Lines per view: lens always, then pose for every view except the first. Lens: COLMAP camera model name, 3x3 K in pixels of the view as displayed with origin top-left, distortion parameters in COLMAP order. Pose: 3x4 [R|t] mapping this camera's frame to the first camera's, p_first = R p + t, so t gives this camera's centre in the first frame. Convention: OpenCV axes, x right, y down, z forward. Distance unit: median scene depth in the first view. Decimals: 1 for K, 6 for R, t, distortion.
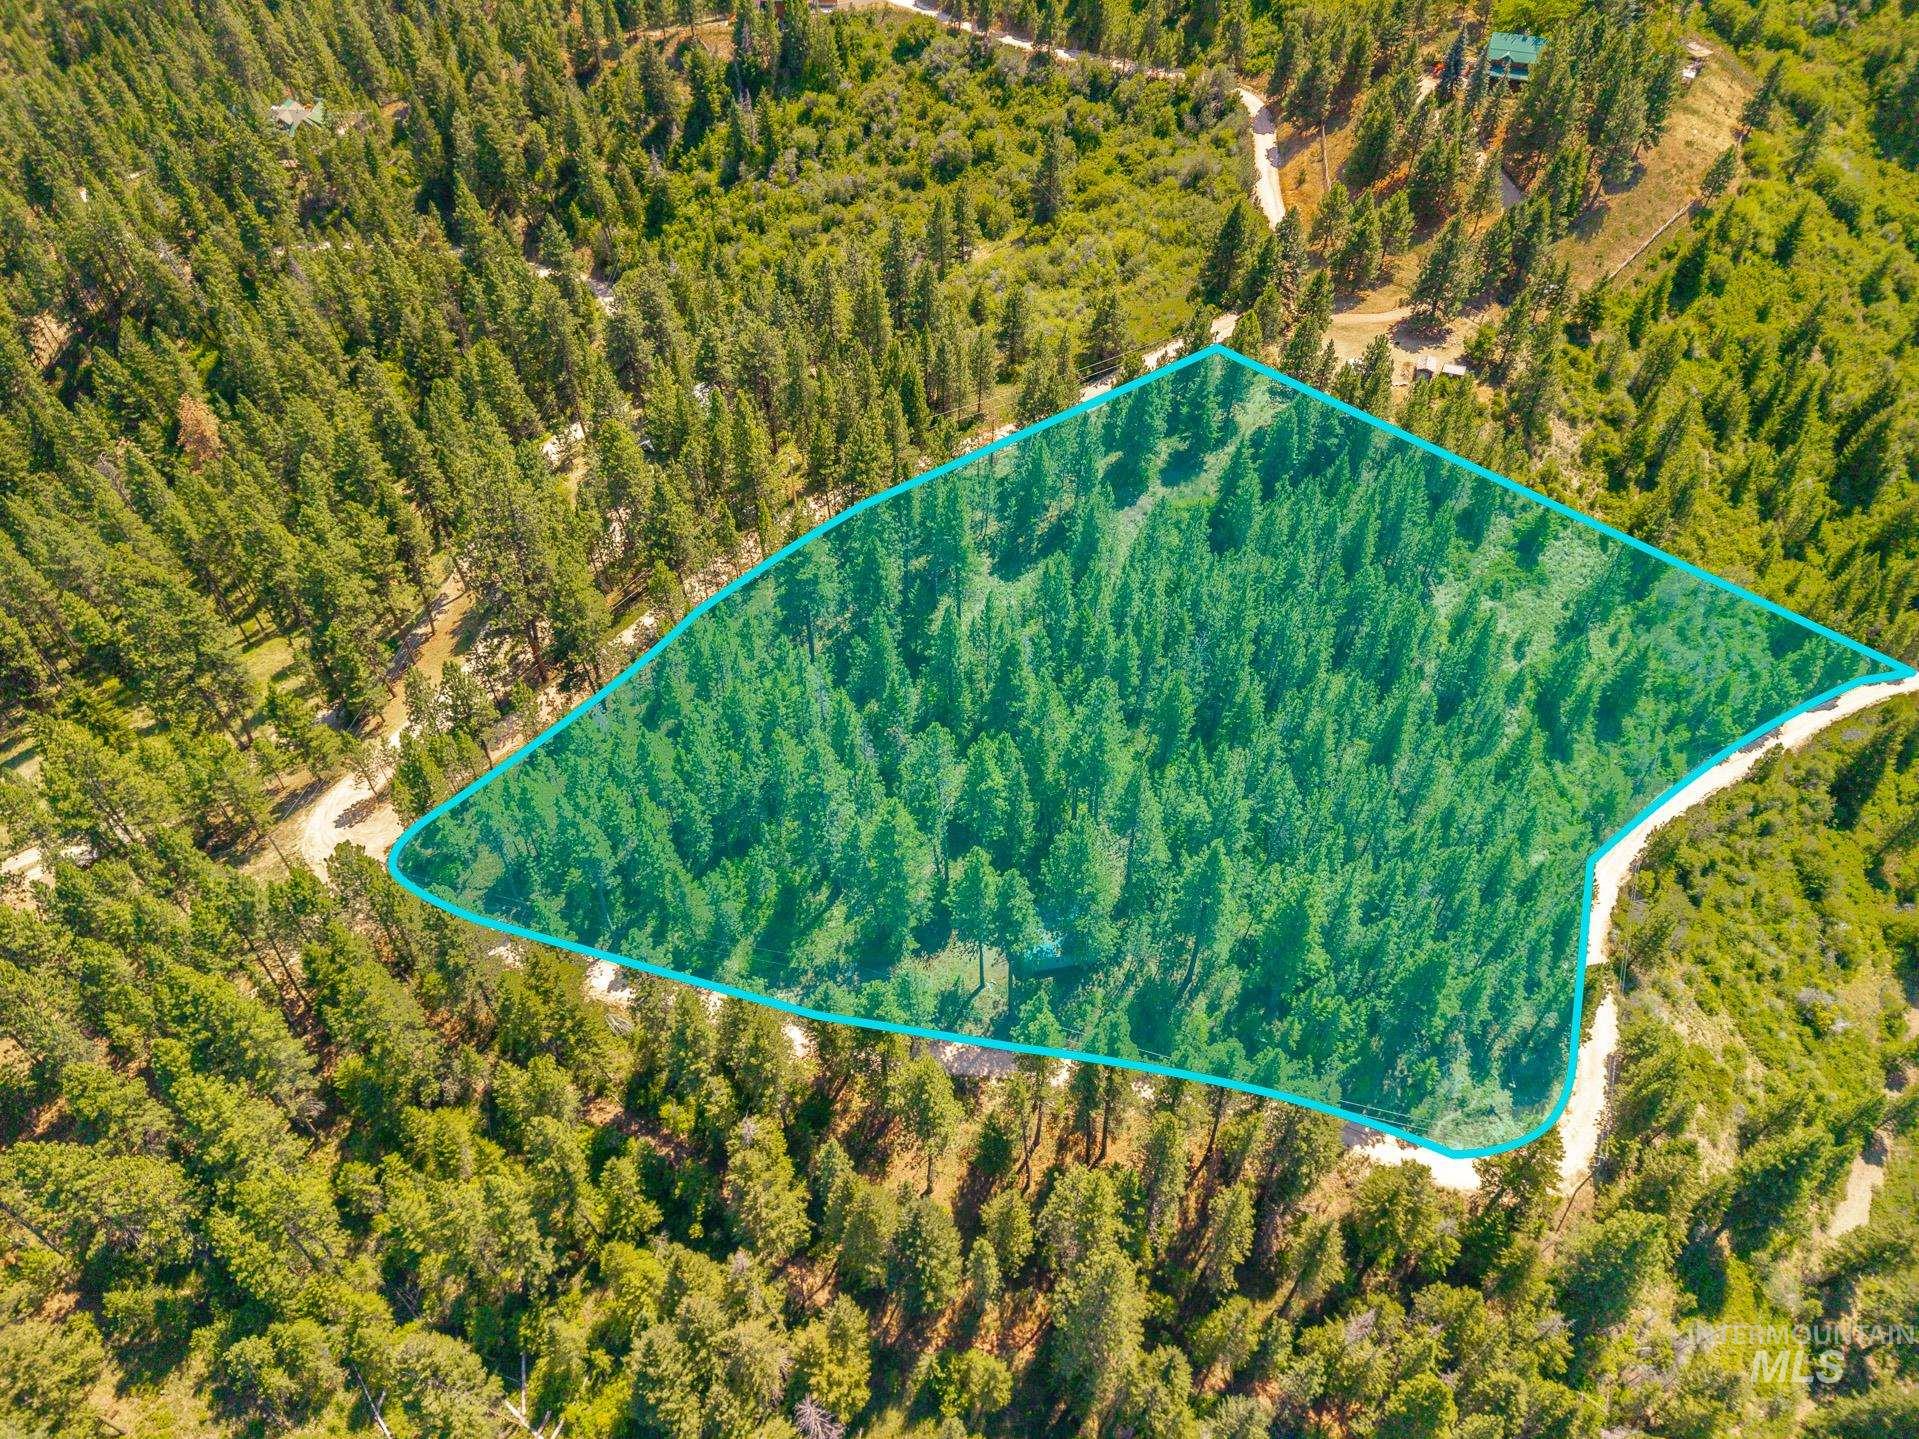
lens RADIAL K [[1283.9, 0, 962.5], [0, 1283.9, 722.2], [0, 0, 1]] dist [0.025627, -0.018953]
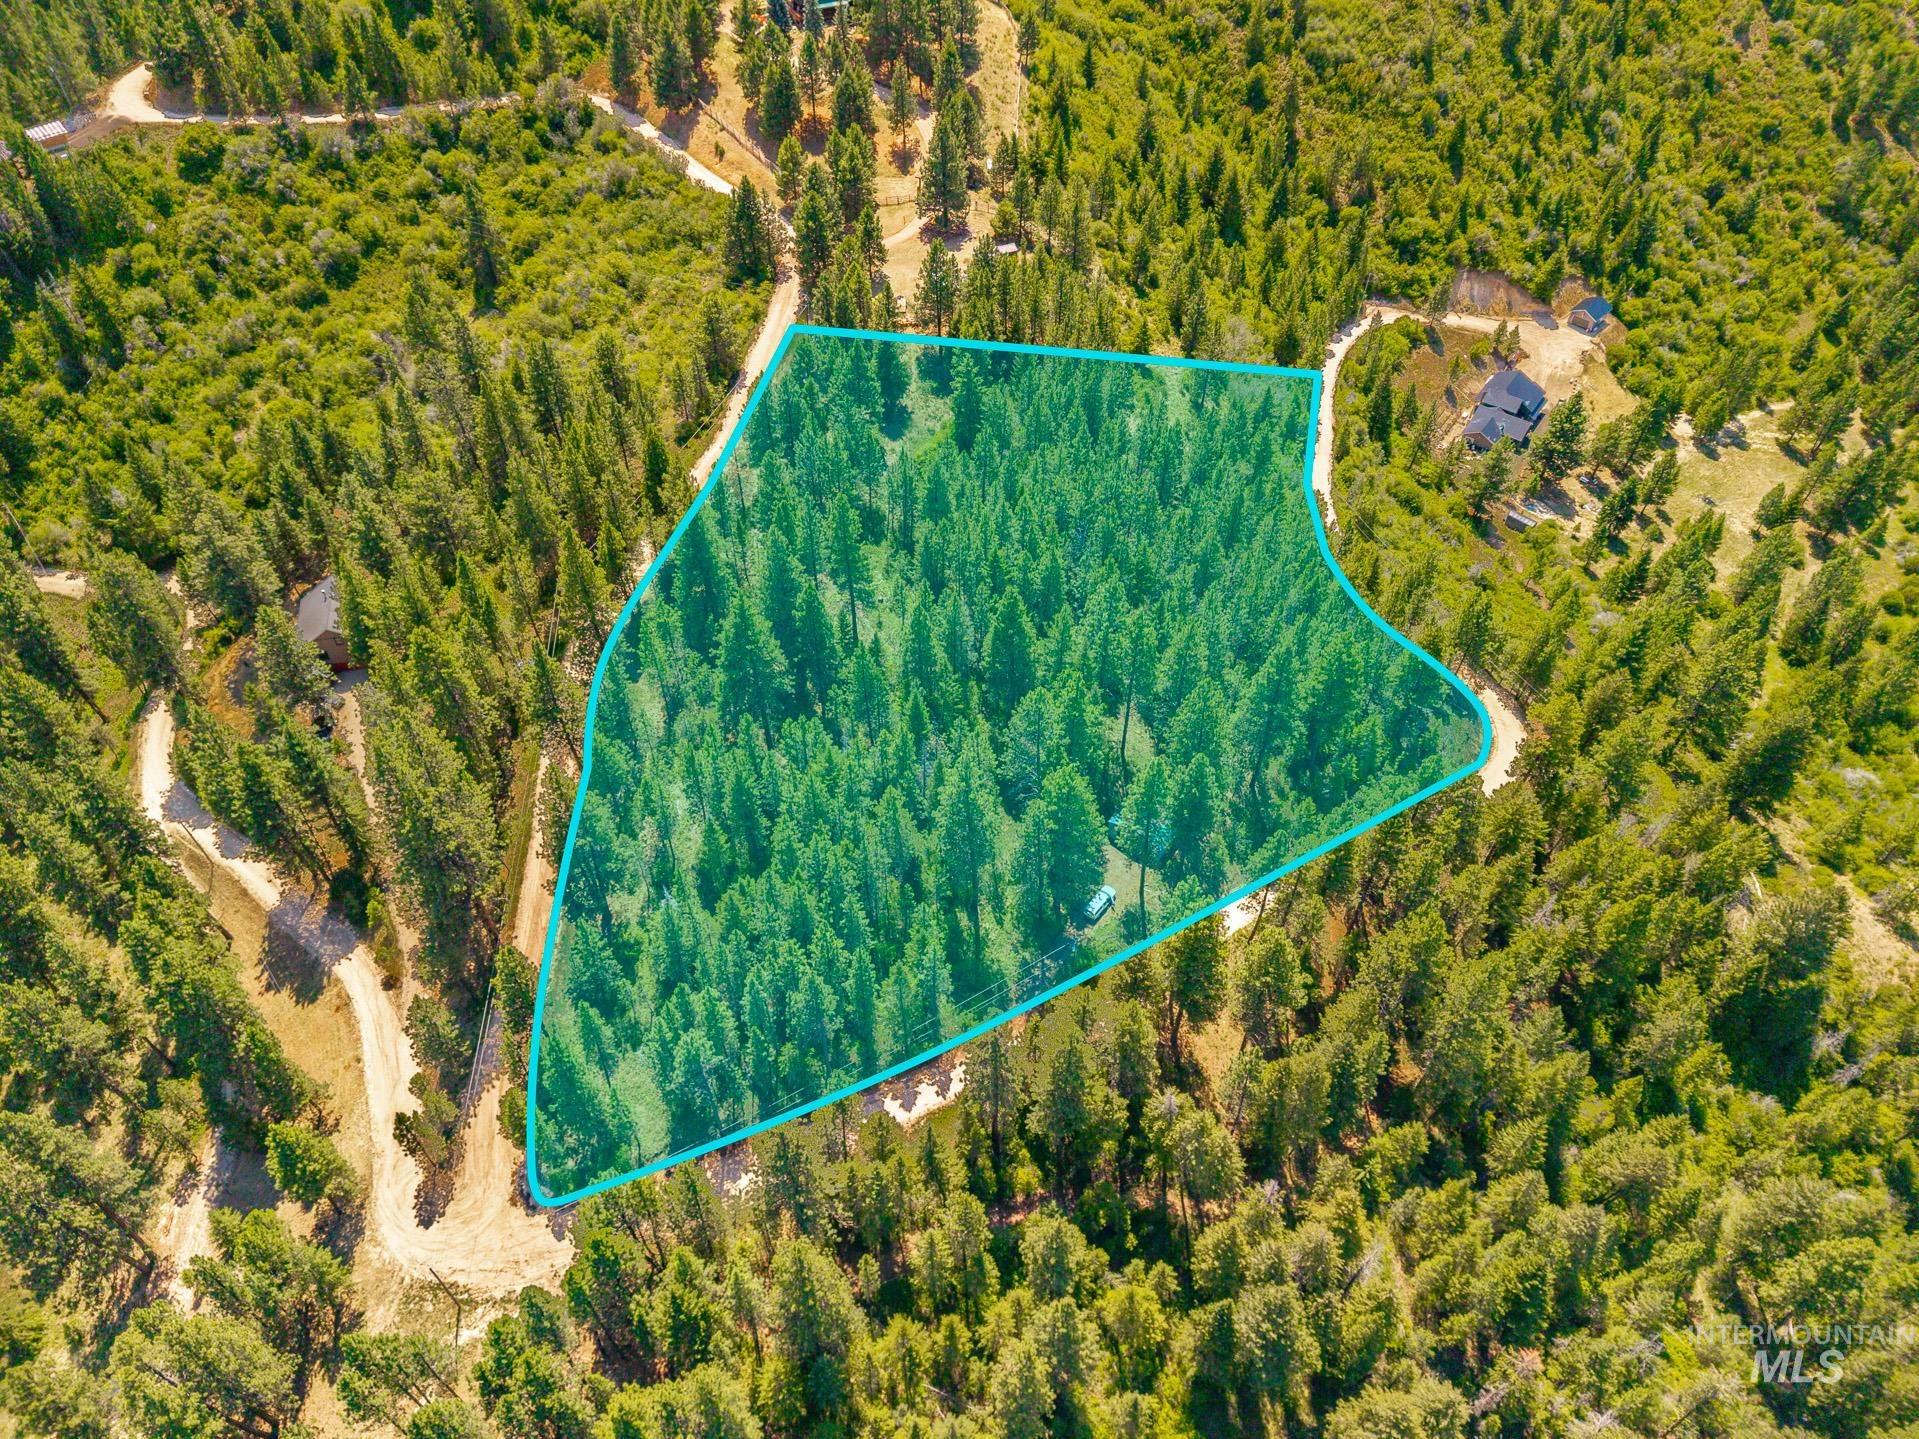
lens RADIAL K [[1283.9, 0, 964.2], [0, 1283.9, 725.6], [0, 0, 1]] dist [0.025627, -0.018953]
pose [[0.717972, -0.516607, 0.466513, -0.274110], [0.512441, 0.845865, 0.148038, -0.076323], [-0.471085, 0.132773, 0.872038, 0.066213]]
